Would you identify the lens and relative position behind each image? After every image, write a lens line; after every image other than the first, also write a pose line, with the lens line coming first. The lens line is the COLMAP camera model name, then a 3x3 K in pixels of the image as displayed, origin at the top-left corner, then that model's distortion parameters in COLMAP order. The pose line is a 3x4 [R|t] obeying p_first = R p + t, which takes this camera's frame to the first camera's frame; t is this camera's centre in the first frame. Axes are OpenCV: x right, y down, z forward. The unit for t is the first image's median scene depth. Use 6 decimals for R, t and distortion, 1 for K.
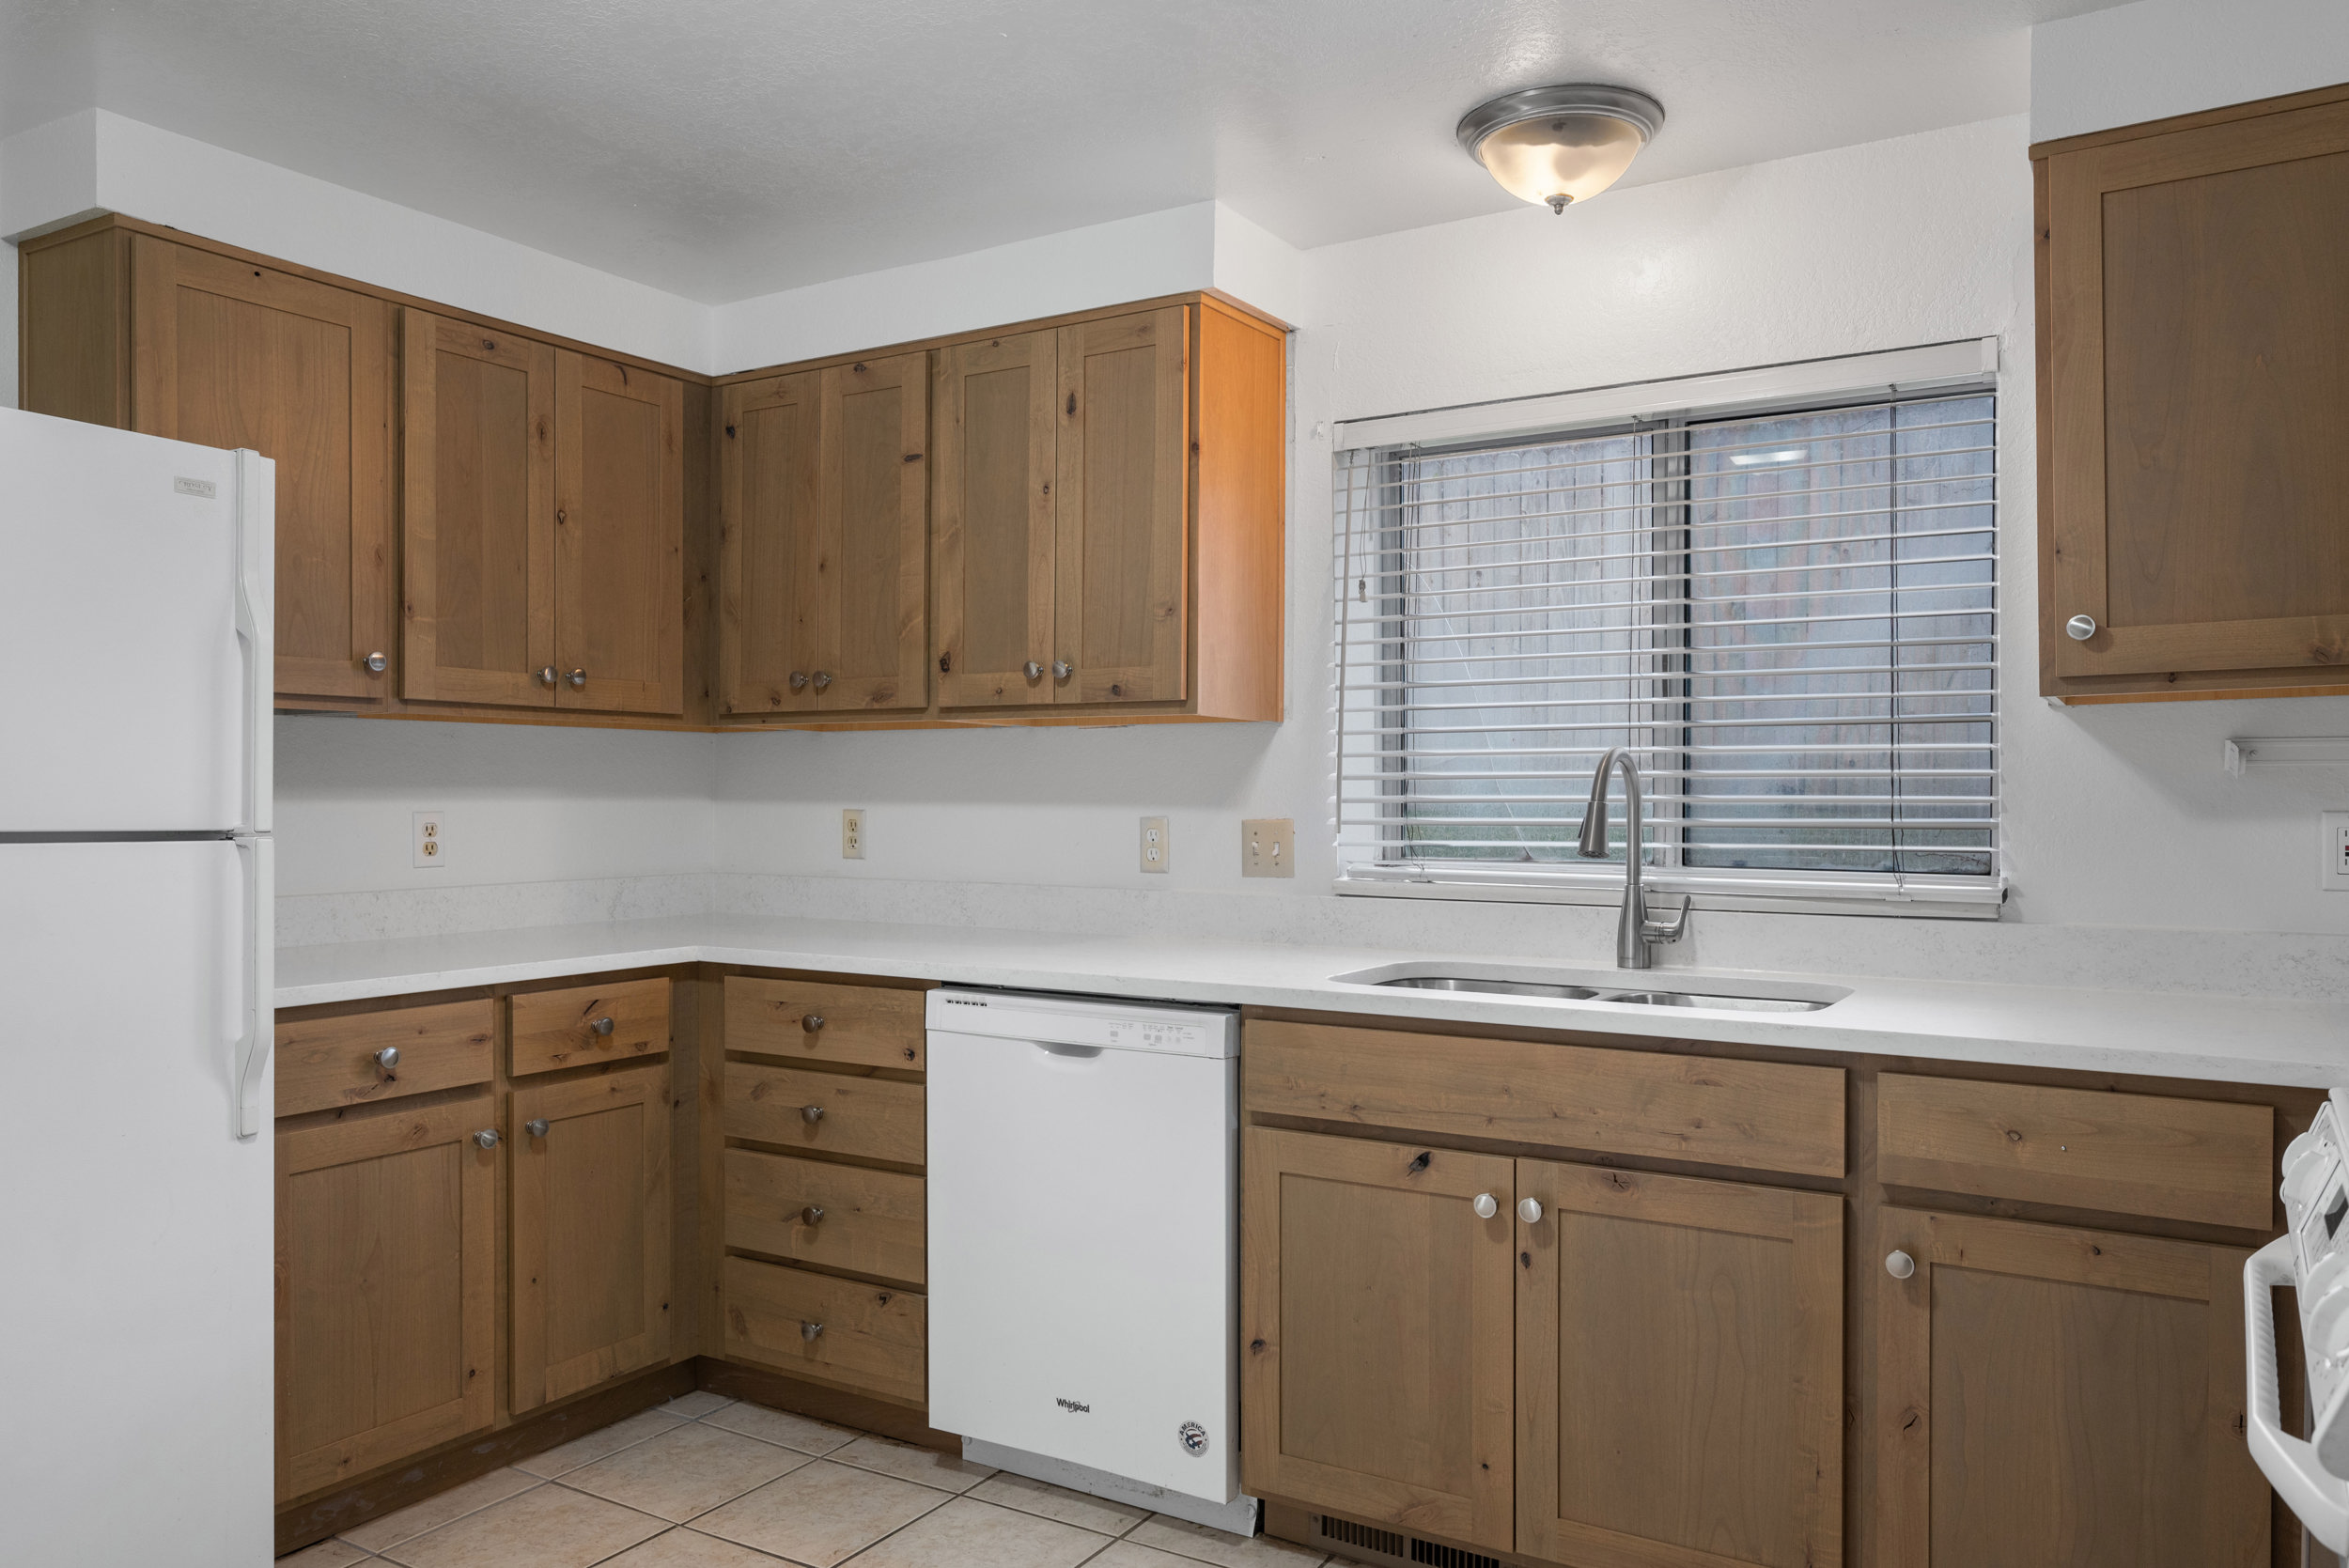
lens RADIAL K [[1695.9, 0, 1168.5], [0, 1695.9, 797.8], [0, 0, 1]] dist [-0.003711, 0.003169]
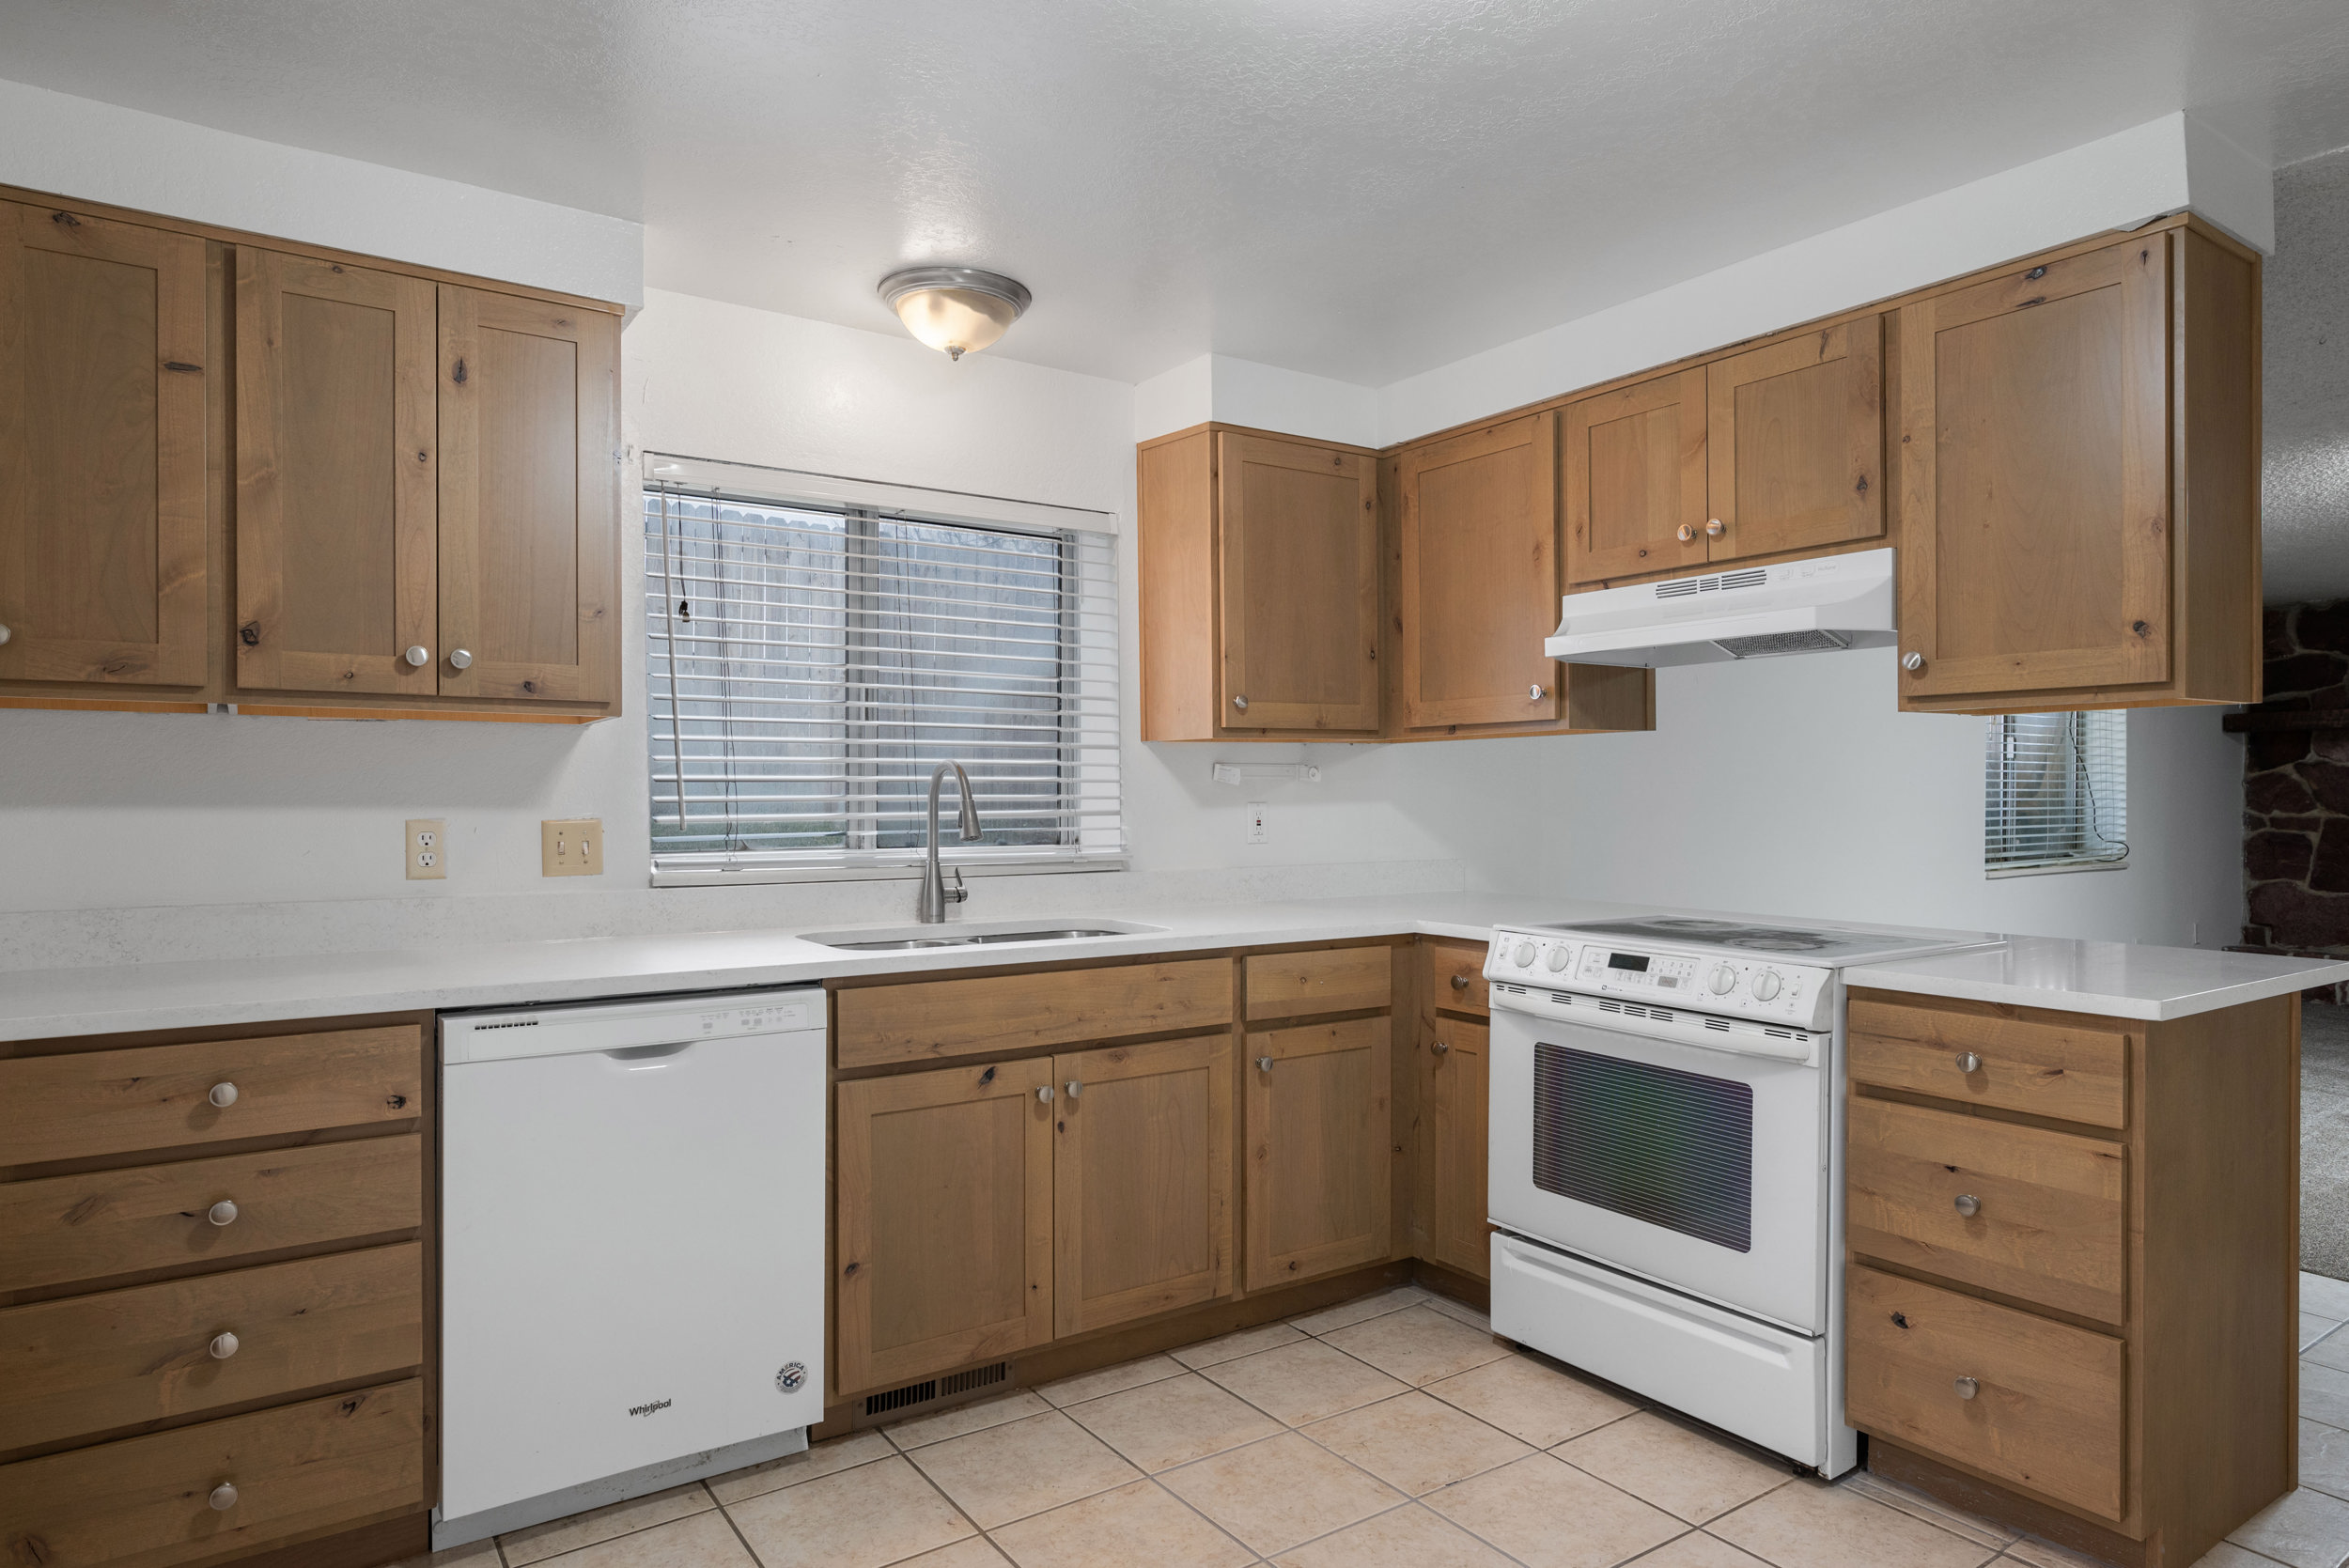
lens RADIAL K [[1385.4, 0, 1178.2], [0, 1385.4, 796.1], [0, 0, 1]] dist [-0.002074, 0.000612]
pose [[0.390247, -0.002651, 0.920706, -0.685332], [0.002858, 0.999995, 0.001668, -0.001910], [-0.920706, 0.001981, 0.390252, 0.395944]]
